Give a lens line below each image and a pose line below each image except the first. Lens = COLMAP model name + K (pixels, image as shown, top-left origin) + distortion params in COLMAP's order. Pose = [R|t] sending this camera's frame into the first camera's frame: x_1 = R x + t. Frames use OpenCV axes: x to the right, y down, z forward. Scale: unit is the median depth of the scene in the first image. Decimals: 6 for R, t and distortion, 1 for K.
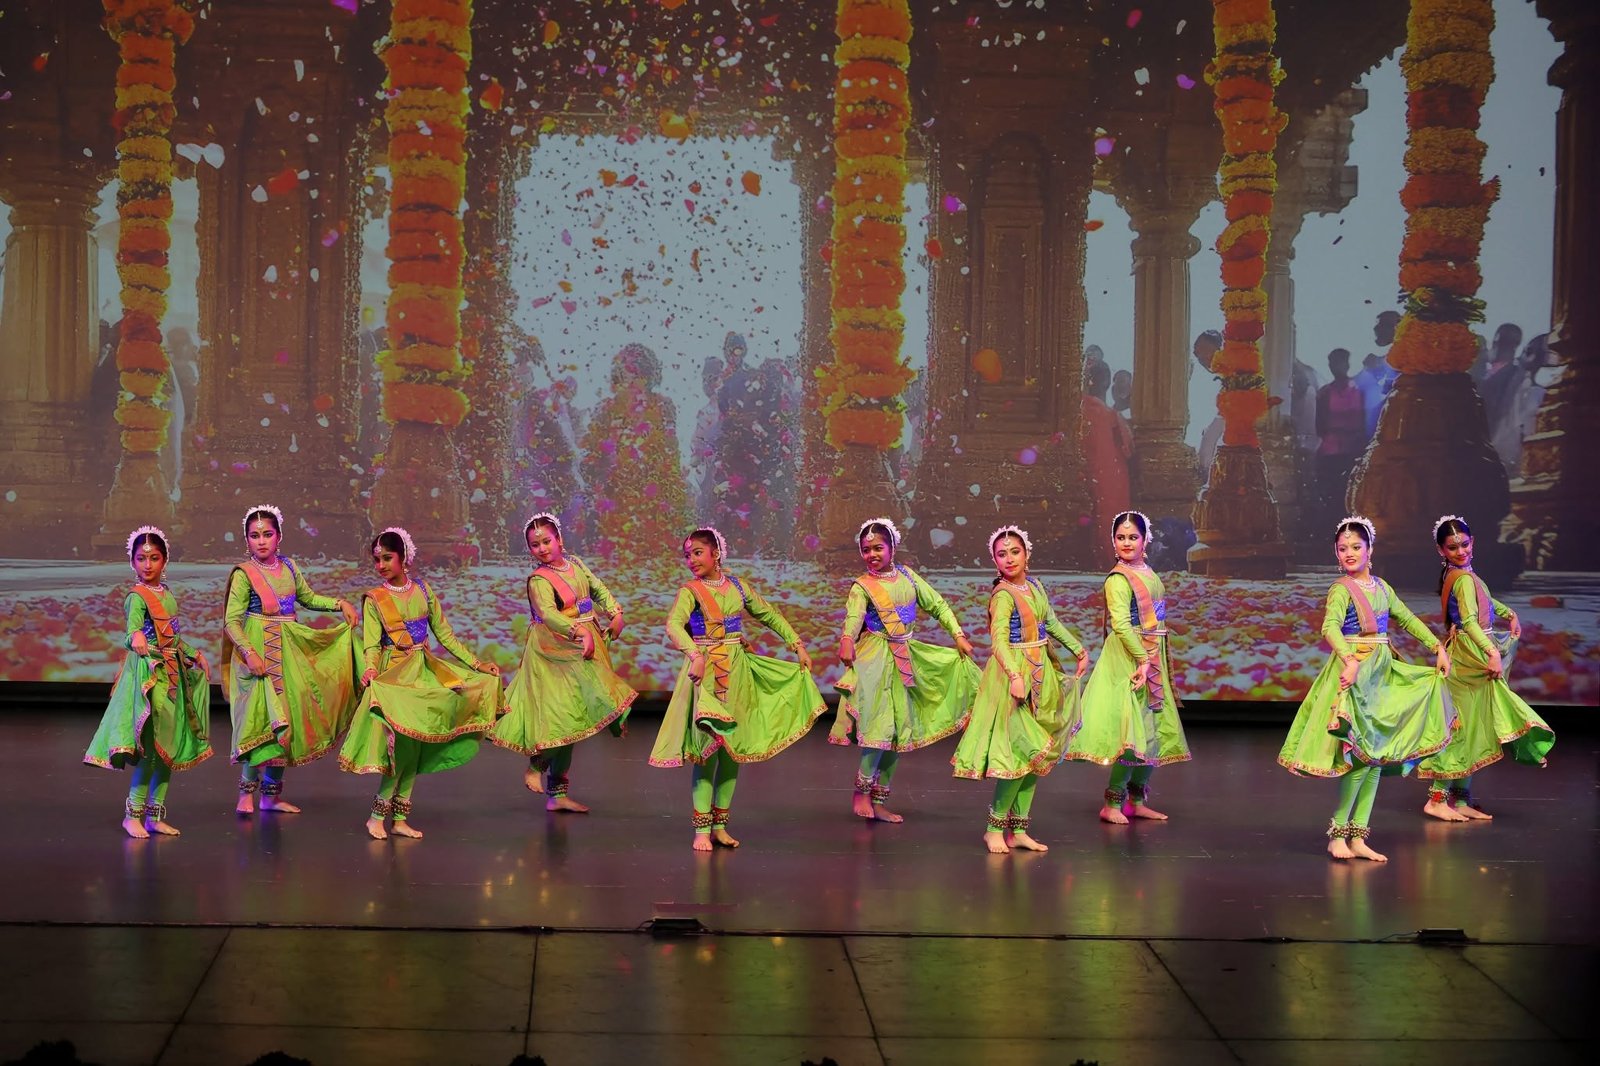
lens RADIAL K [[8320.0, 0, 800.0], [0, 8320.0, 533.0], [0, 0, 1]] dist [1.948573, 10.394480]
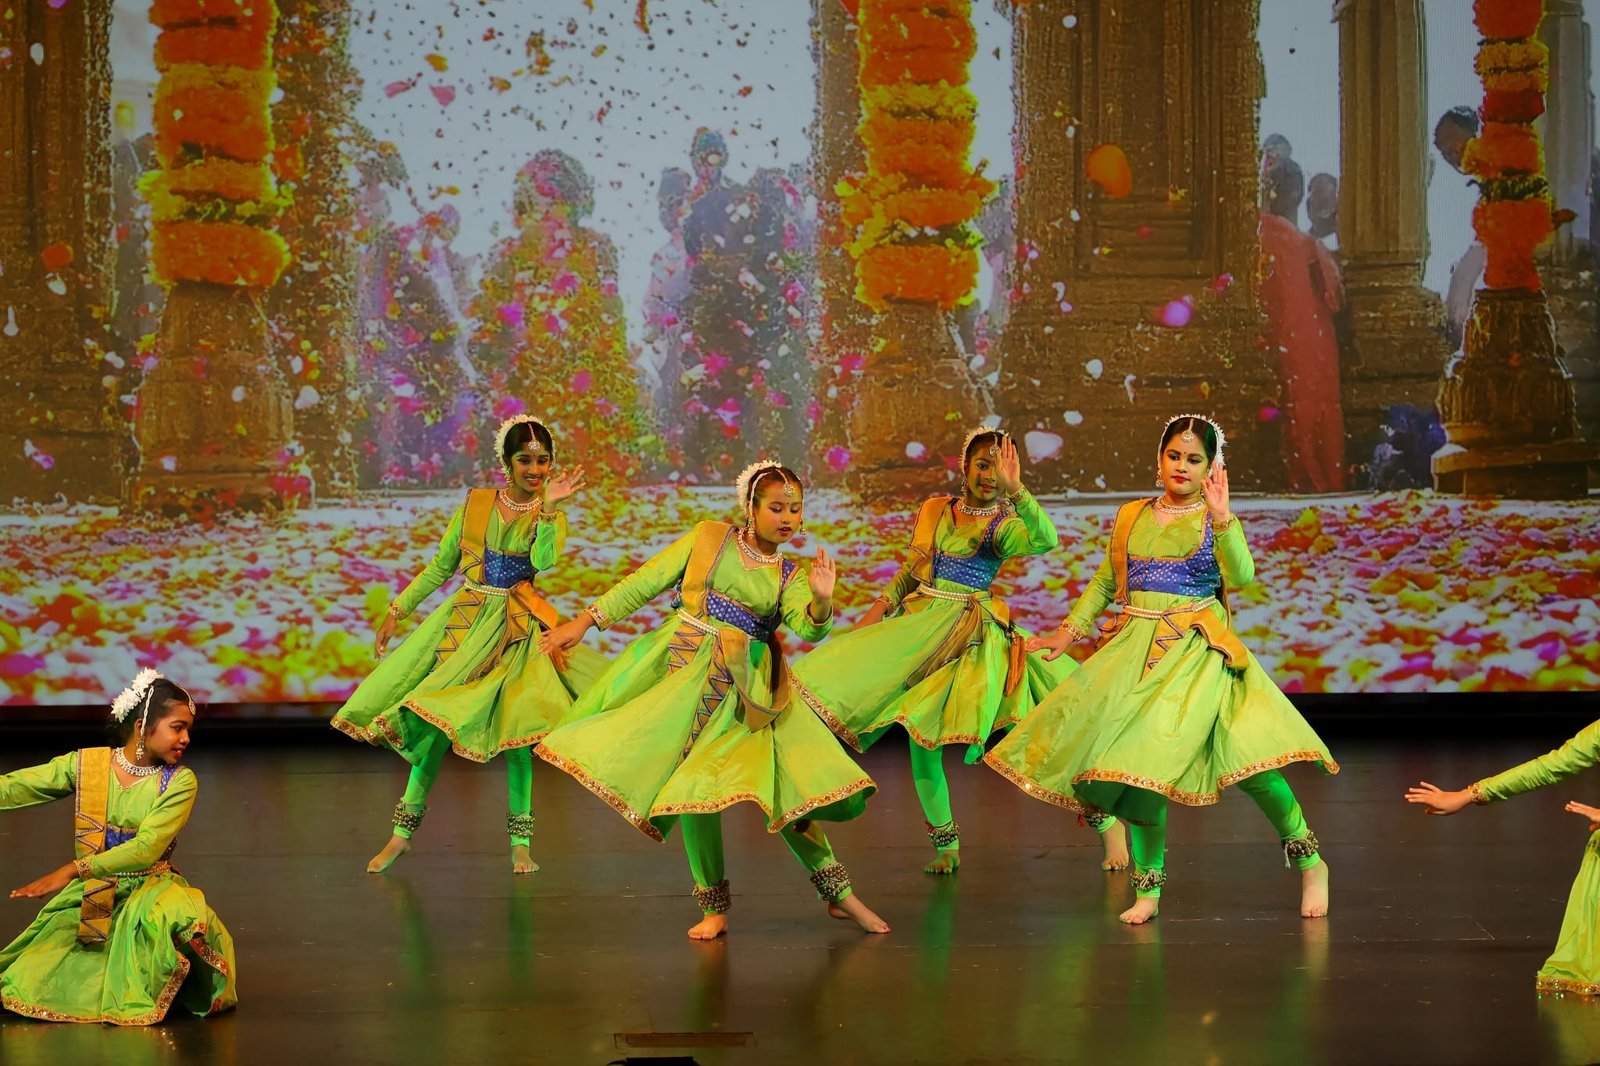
lens RADIAL K [[8320.0, 0, 800.0], [0, 8320.0, 533.0], [0, 0, 1]] dist [1.948573, 10.394480]
pose [[0.999674, -0.025197, 0.004184, -0.004244], [0.025192, 0.999682, 0.001436, 0.005805], [-0.004219, -0.001330, 0.999990, 0.365676]]
